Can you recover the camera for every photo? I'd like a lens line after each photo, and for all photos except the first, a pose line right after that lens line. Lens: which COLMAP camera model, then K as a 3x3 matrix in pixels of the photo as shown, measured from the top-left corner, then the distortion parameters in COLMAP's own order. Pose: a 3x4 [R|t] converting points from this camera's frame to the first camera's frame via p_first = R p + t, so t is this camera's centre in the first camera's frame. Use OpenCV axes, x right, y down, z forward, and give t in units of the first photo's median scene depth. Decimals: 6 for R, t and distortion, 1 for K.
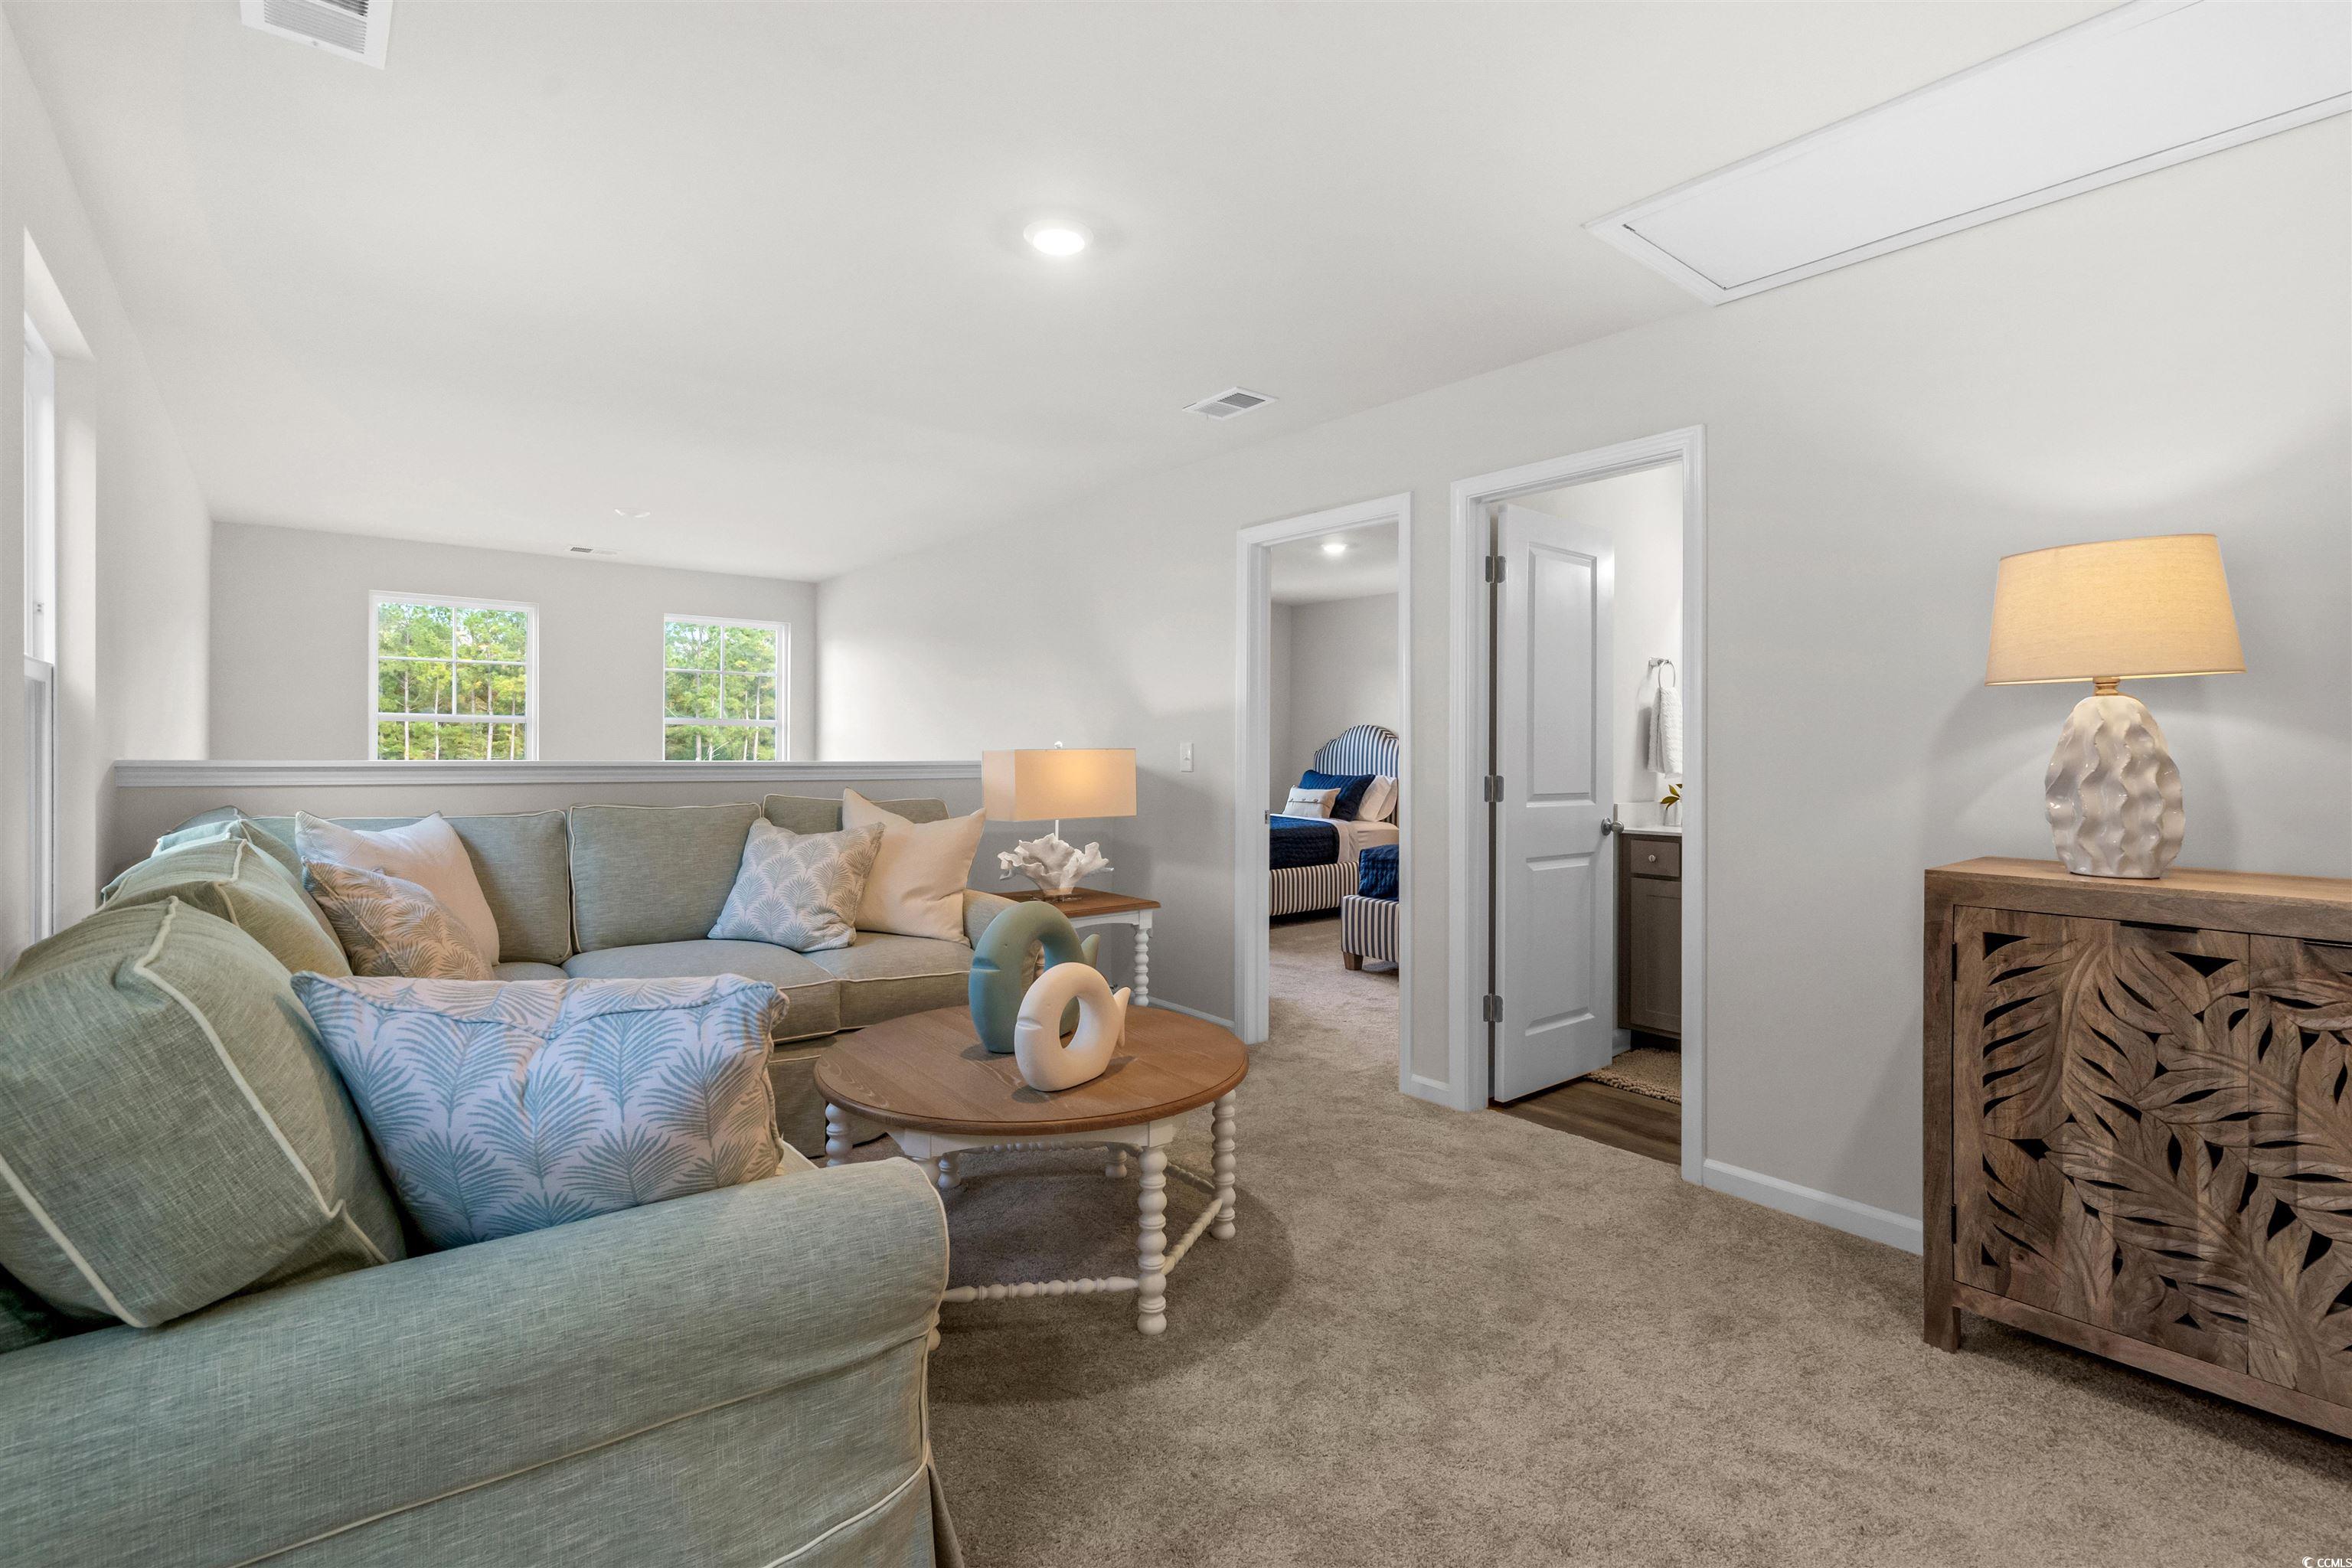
lens RADIAL K [[1074.5, 0, 1185.2], [0, 1074.5, 774.5], [0, 0, 1]] dist [0.002119, 0.000099]
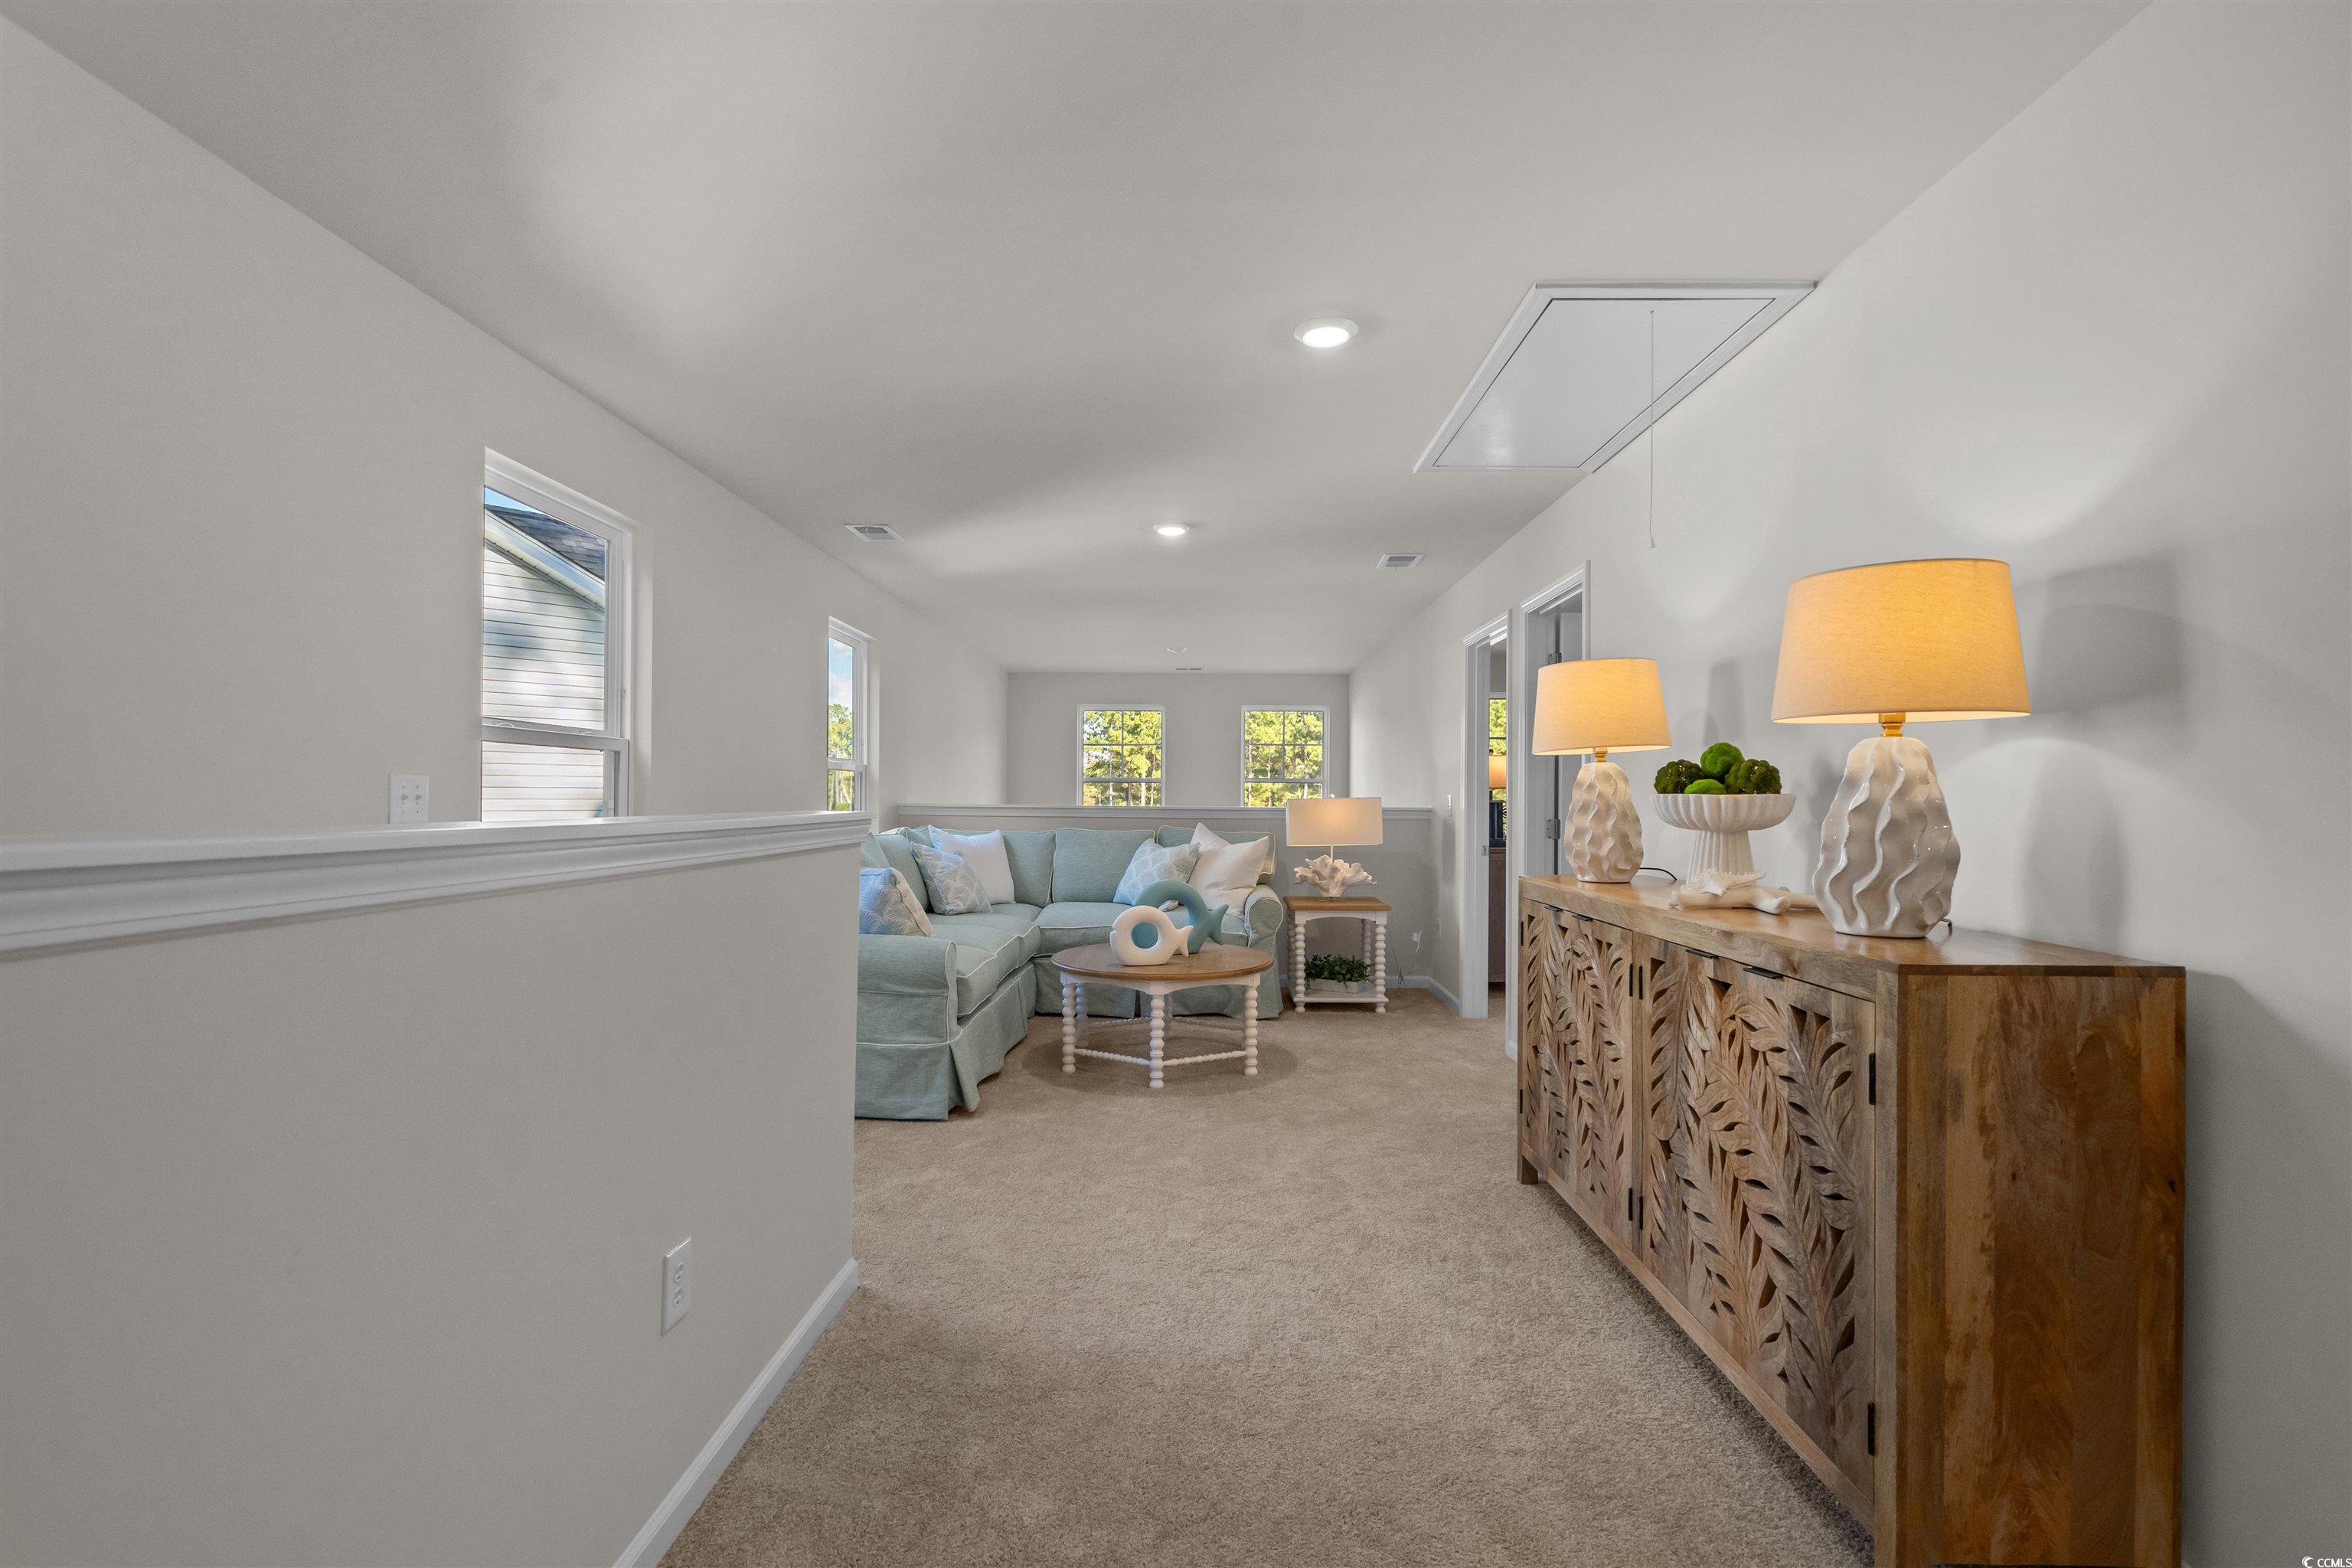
lens RADIAL K [[1058.7, 0, 1171.5], [0, 1058.7, 811.6], [0, 0, 1]] dist [0.002071, 0.000271]
pose [[0.754509, 0.006228, -0.656260, 0.701766], [-0.014439, 0.999870, -0.007112, 0.008021], [0.656131, 0.014842, 0.754501, -0.260518]]
